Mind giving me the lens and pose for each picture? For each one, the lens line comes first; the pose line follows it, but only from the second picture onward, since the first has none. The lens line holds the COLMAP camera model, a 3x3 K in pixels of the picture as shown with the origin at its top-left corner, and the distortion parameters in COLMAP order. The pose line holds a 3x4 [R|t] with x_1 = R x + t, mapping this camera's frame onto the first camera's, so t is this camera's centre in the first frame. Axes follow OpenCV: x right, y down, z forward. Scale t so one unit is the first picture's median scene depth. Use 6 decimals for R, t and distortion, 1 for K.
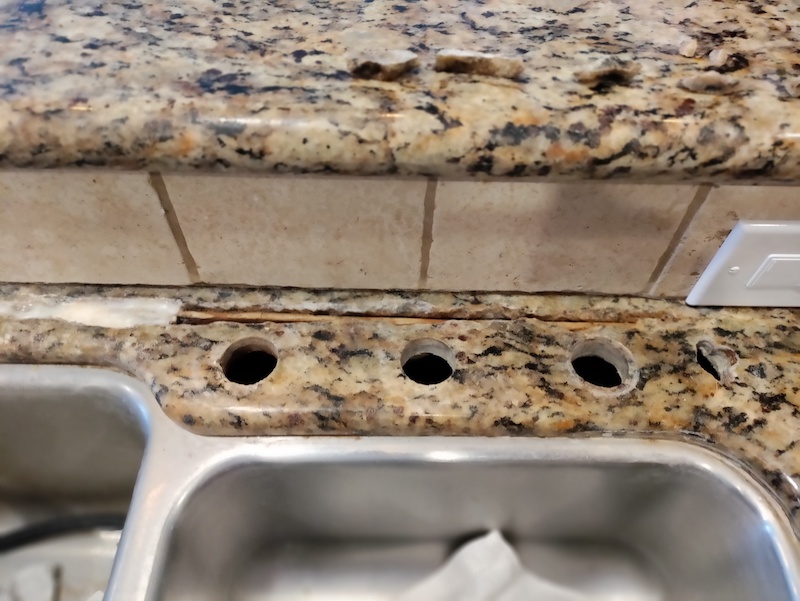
lens RADIAL K [[577.2, 0, 400.0], [0, 577.2, 300.5], [0, 0, 1]] dist [0.059046, -0.113791]
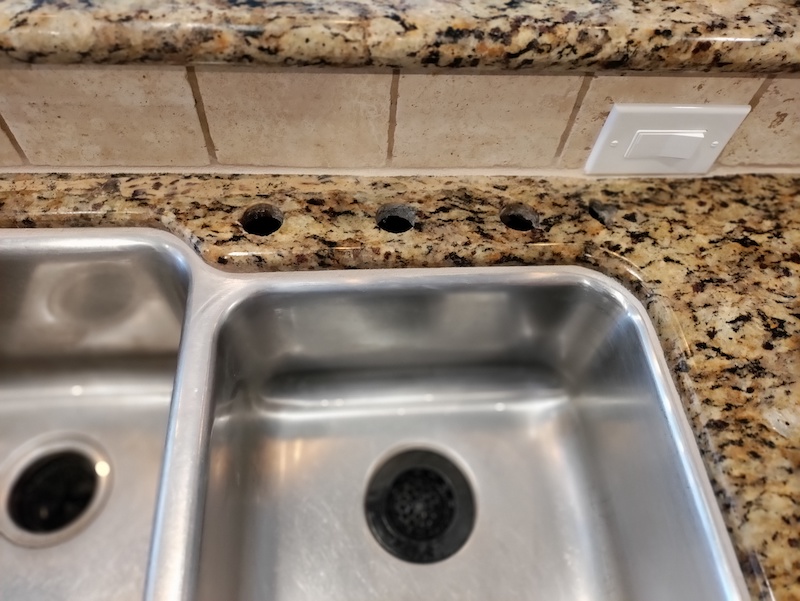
lens RADIAL K [[577.2, 0, 400.0], [0, 577.2, 300.5], [0, 0, 1]] dist [0.059046, -0.113791]
pose [[0.995976, -0.039865, 0.080268, -0.061402], [0.032202, 0.994994, 0.094606, 0.182133], [-0.083637, -0.091640, 0.992274, -0.386592]]
